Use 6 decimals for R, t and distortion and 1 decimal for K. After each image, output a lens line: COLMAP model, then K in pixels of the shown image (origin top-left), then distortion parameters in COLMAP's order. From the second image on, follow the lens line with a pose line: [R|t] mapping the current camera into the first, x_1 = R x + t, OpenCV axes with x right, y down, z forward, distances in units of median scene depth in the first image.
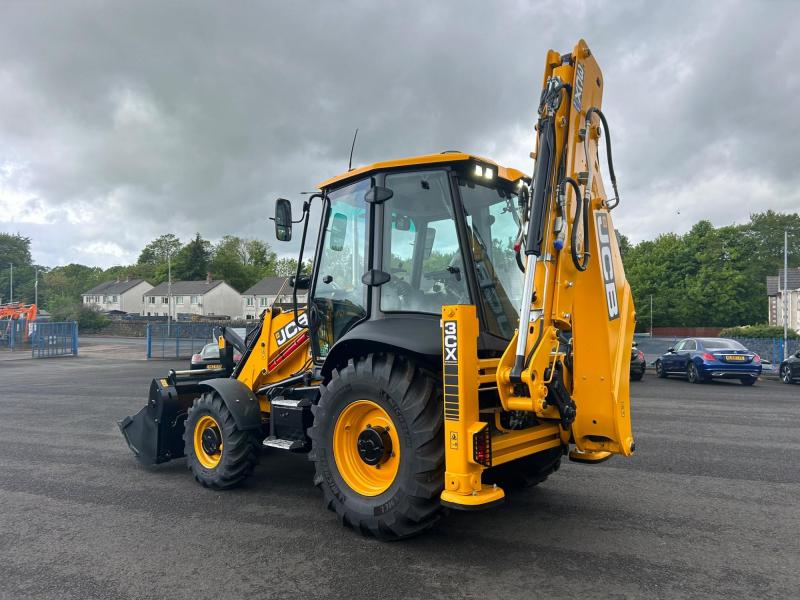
lens RADIAL K [[600.5, 0, 400.8], [0, 600.5, 295.3], [0, 0, 1]] dist [0.066611, -0.076869]
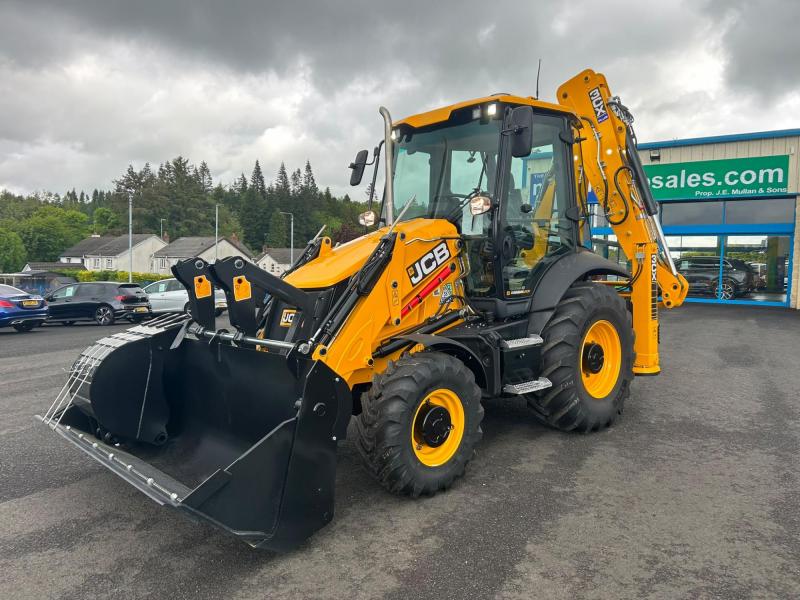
lens RADIAL K [[601.4, 0, 405.7], [0, 601.4, 302.1], [0, 0, 1]] dist [0.061027, -0.077993]
pose [[0.098989, -0.056704, 0.993472, -1.077503], [-0.038883, 0.997392, 0.060802, 0.069266], [-0.994329, -0.044648, 0.096526, 1.074243]]
